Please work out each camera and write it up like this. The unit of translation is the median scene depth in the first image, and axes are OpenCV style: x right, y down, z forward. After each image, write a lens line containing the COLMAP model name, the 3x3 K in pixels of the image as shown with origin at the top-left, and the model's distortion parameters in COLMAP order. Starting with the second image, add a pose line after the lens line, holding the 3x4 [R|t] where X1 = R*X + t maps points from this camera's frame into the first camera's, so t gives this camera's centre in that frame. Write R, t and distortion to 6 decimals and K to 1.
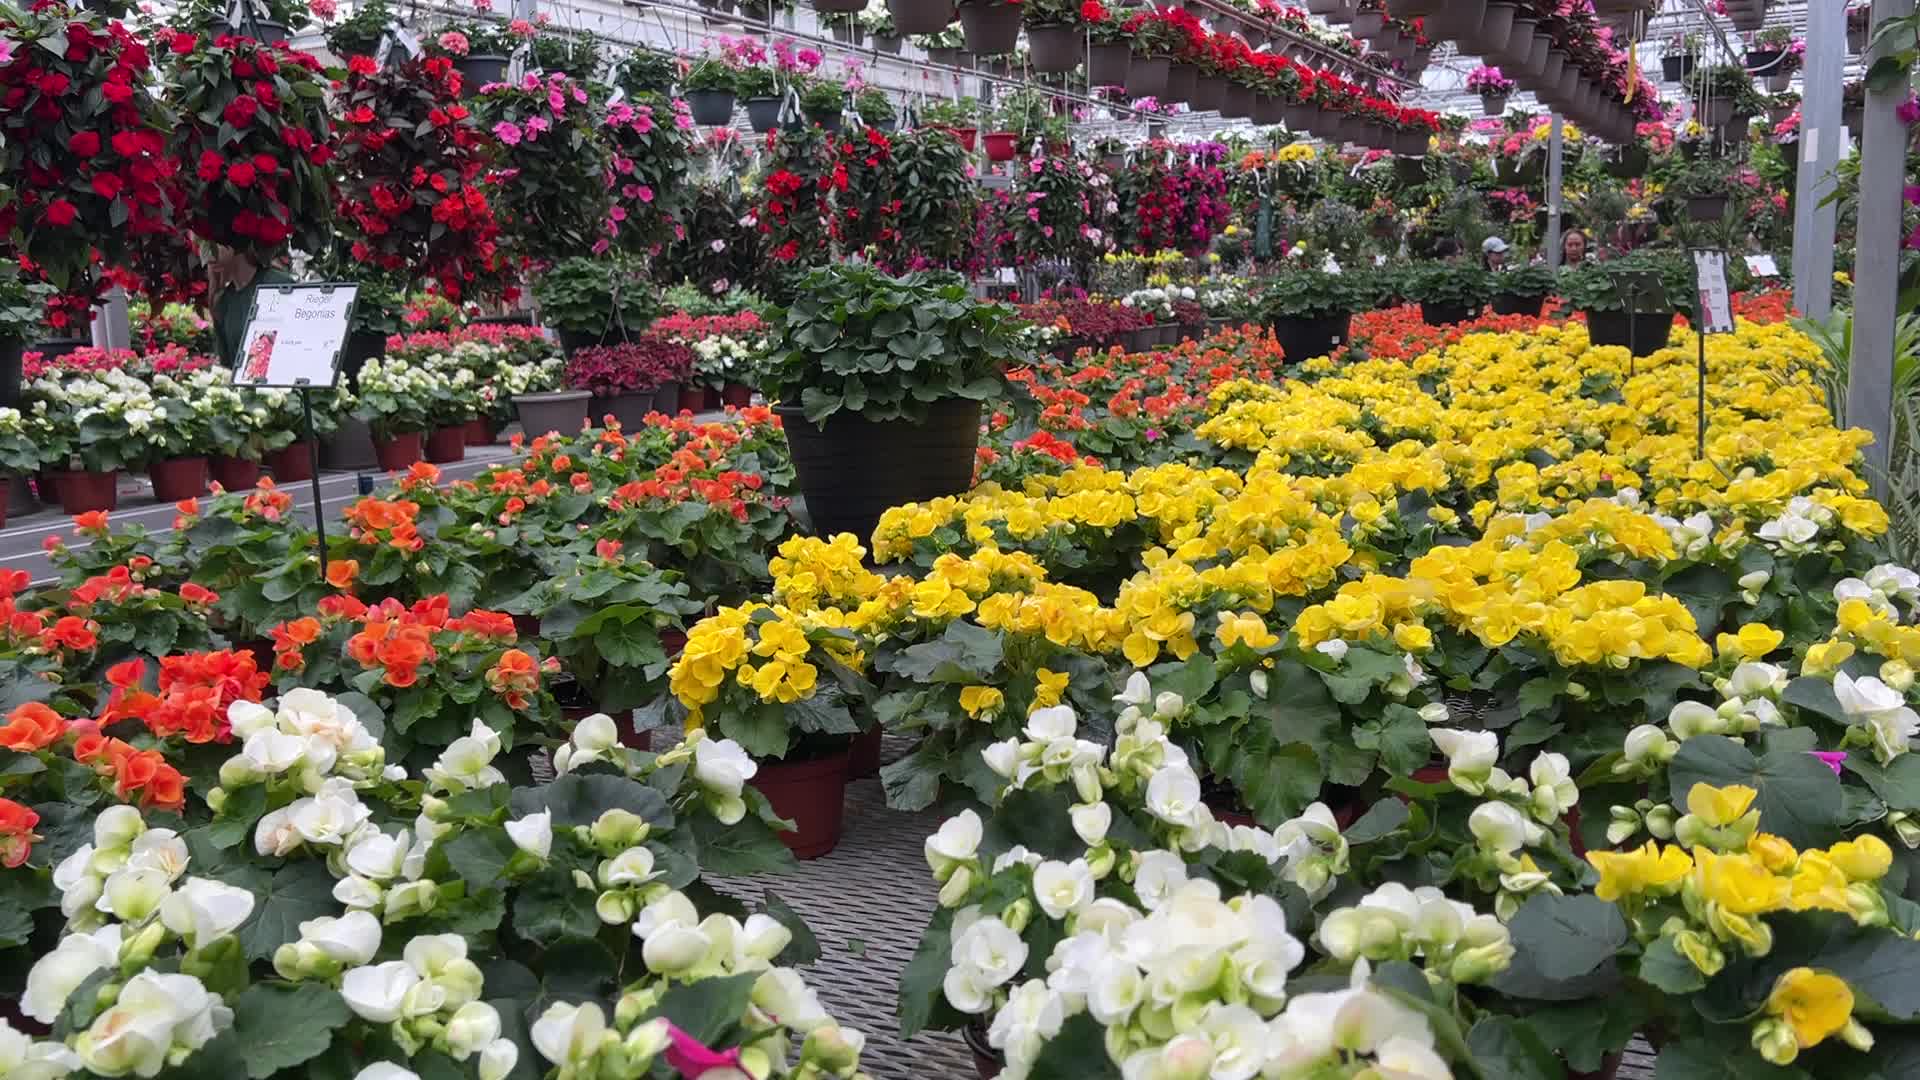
lens RADIAL K [[1680.9, 0, 971.6], [0, 1680.9, 544.4], [0, 0, 1]] dist [0.084586, -0.124368]
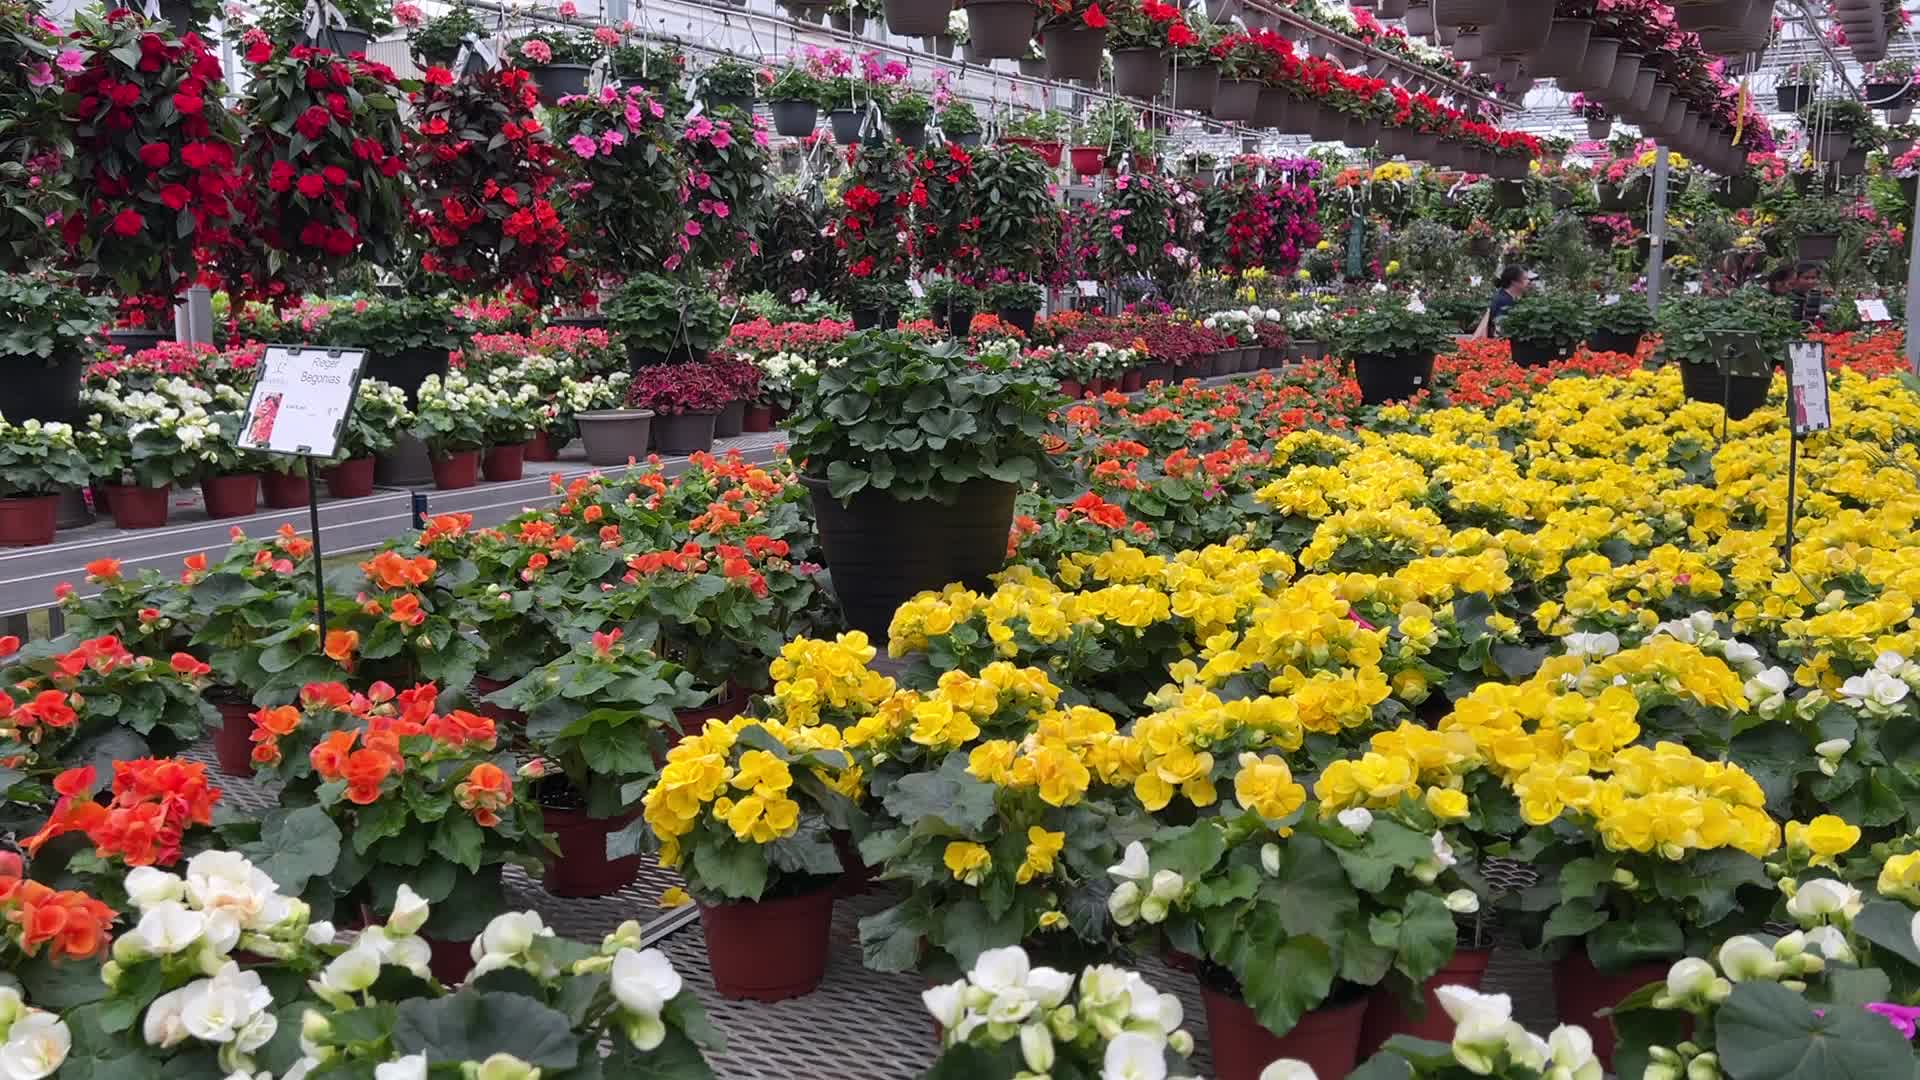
lens RADIAL K [[1680.9, 0, 968.3], [0, 1680.9, 547.3], [0, 0, 1]] dist [0.084586, -0.124368]
pose [[0.997974, 0.039908, -0.049541, 0.027290], [-0.039810, 0.999203, 0.002970, -0.048815], [0.049620, -0.000992, 0.998768, 0.046662]]
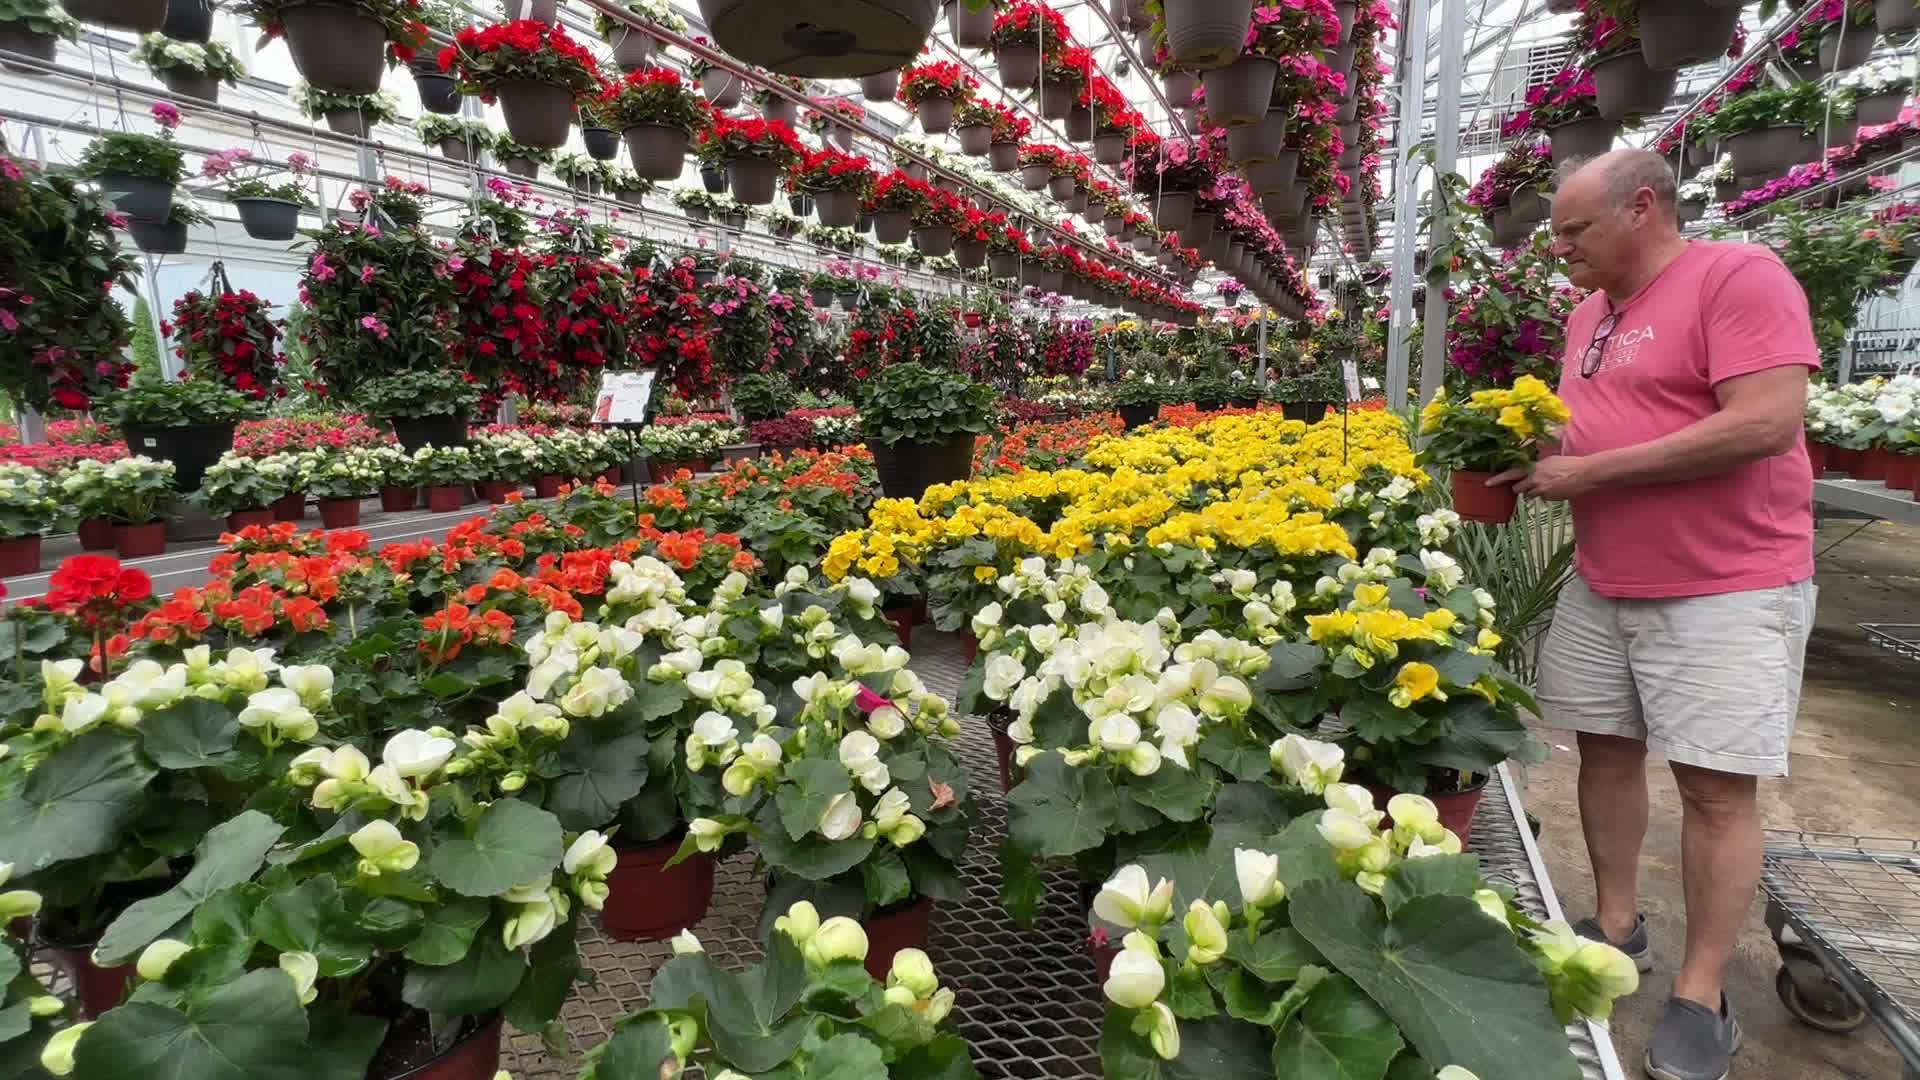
lens RADIAL K [[895.7, 0, 961.4], [0, 895.7, 537.4], [0, 0, 1]] dist [0.003210, -0.000463]
pose [[0.999968, -0.000192, 0.007995, -0.018241], [0.000175, 0.999998, 0.002154, 0.029751], [-0.007996, -0.002153, 0.999966, -0.019445]]
